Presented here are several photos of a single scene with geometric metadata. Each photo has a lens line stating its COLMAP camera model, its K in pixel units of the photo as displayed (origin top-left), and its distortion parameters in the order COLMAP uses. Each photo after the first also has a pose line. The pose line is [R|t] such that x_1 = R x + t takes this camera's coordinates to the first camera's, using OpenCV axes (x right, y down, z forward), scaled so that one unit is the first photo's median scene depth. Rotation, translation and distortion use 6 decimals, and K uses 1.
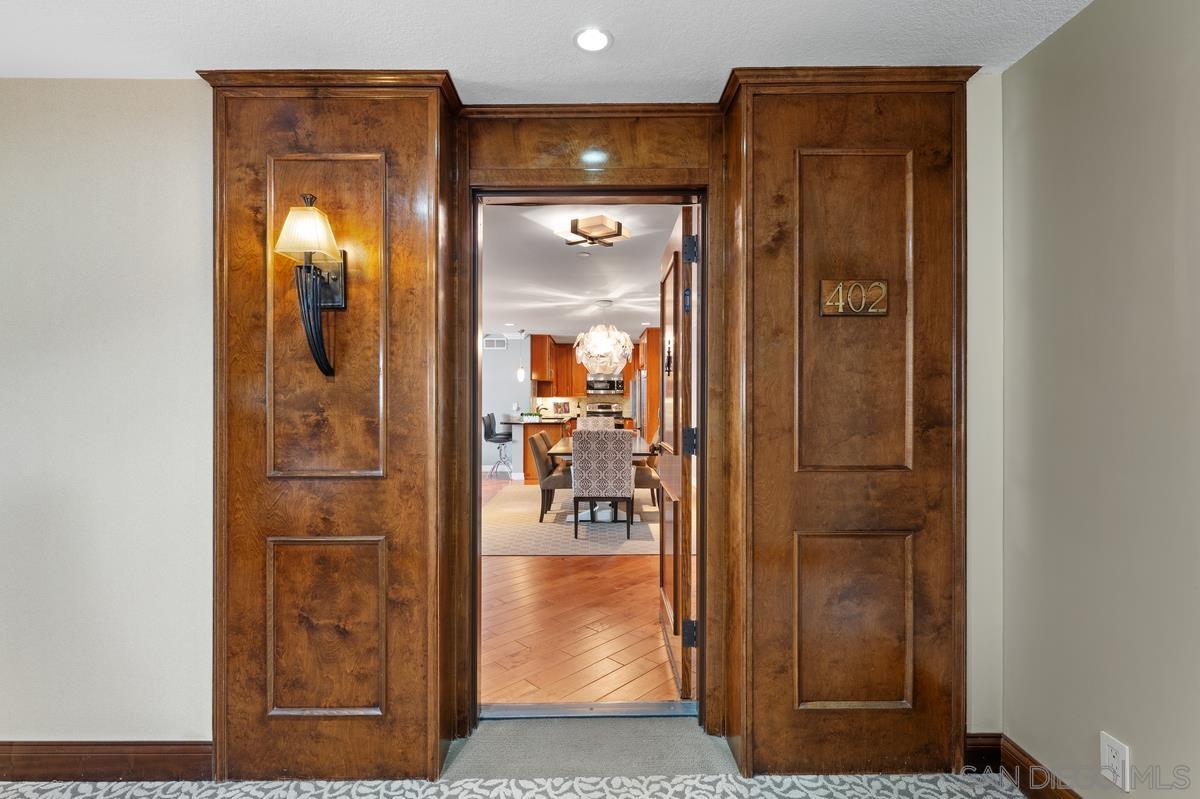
lens RADIAL K [[540.1, 0, 597.7], [0, 540.1, 398.8], [0, 0, 1]] dist [-0.002617, 0.000440]
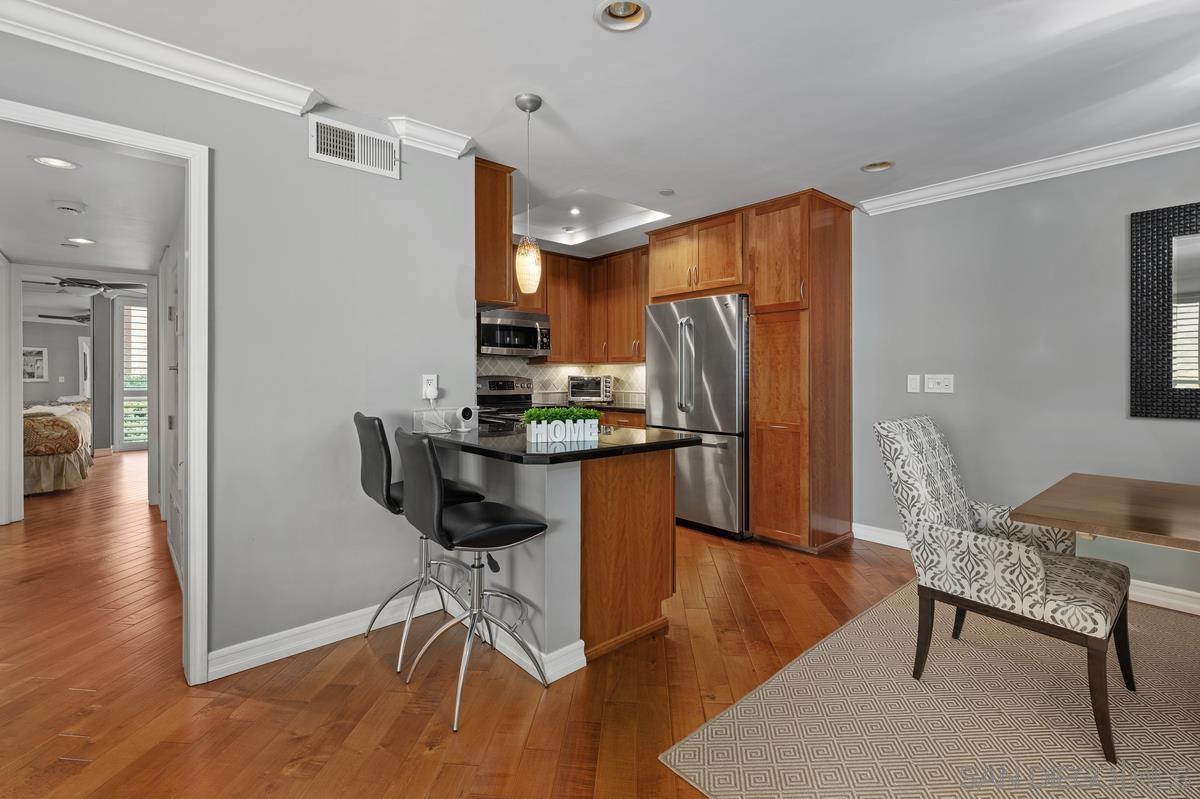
lens RADIAL K [[540.1, 0, 597.7], [0, 540.1, 377.7], [0, 0, 1]] dist [-0.002617, 0.000440]
pose [[0.756084, -0.003820, 0.654464, -0.230146], [0.002393, 0.999992, 0.003072, 0.007565], [-0.654470, -0.000757, 0.756087, 0.611684]]
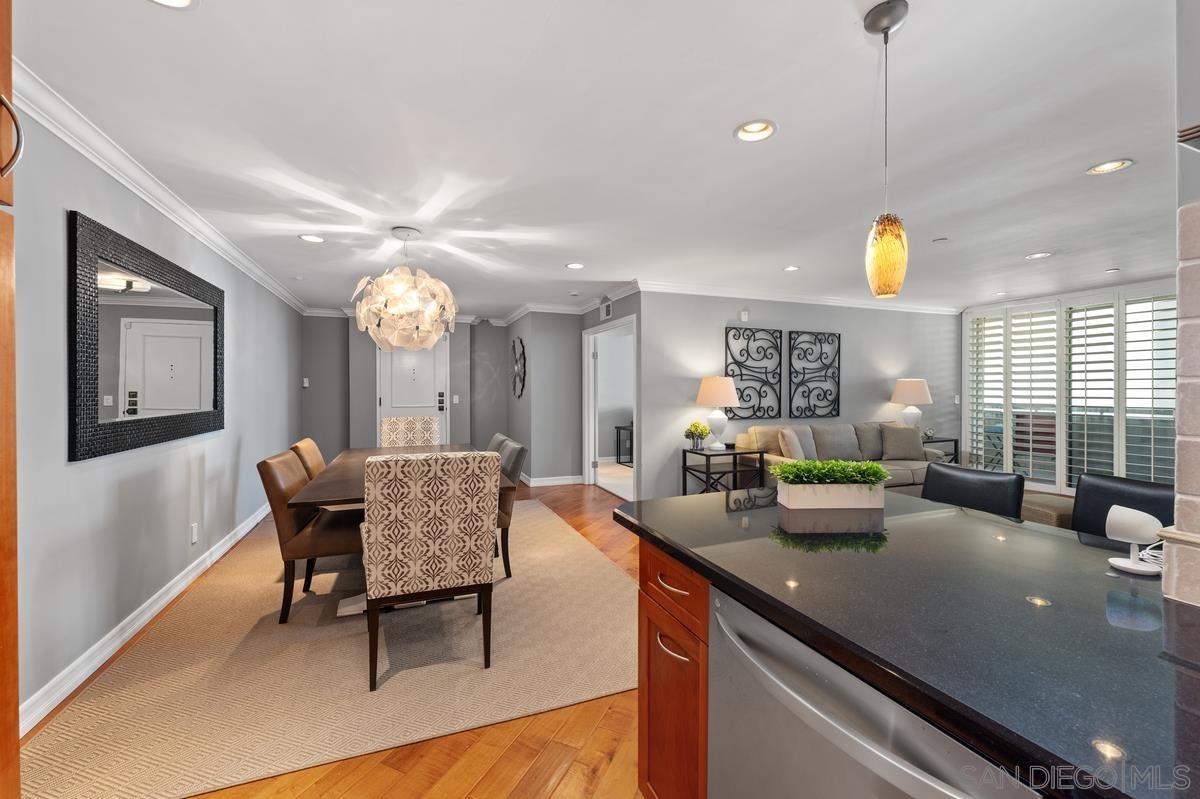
lens RADIAL K [[491.9, 0, 597.5], [0, 491.9, 386.8], [0, 0, 1]] dist [-0.003328, 0.000452]
pose [[-0.930597, 0.000469, -0.366045, 0.008217], [0.001214, 0.999998, -0.001807, -0.000626], [0.366043, -0.002126, -0.930595, 0.884771]]
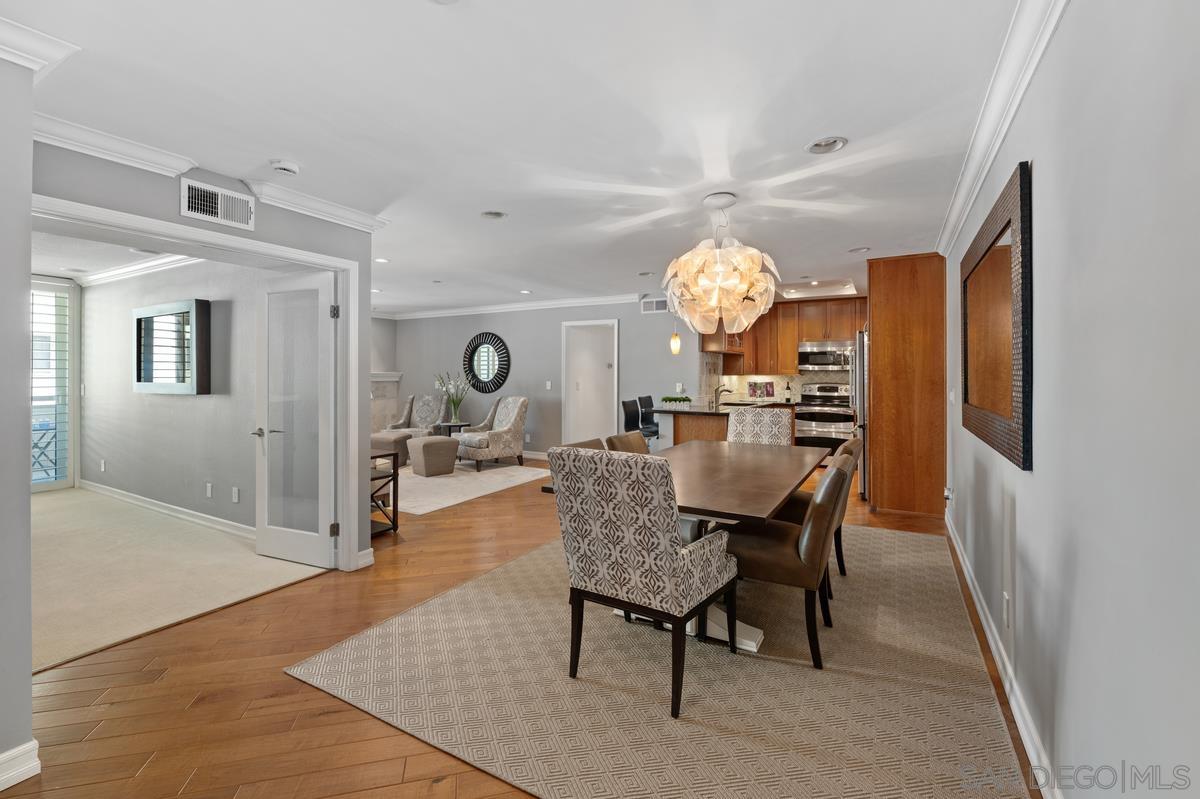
lens RADIAL K [[510.1, 0, 604.6], [0, 510.1, 375.3], [0, 0, 1]] dist [-0.010439, 0.000889]
pose [[0.870422, 0.001087, -0.492306, 0.089342], [-0.002233, 0.999996, -0.001739, -0.001144], [0.492302, 0.002613, 0.870421, 0.280237]]
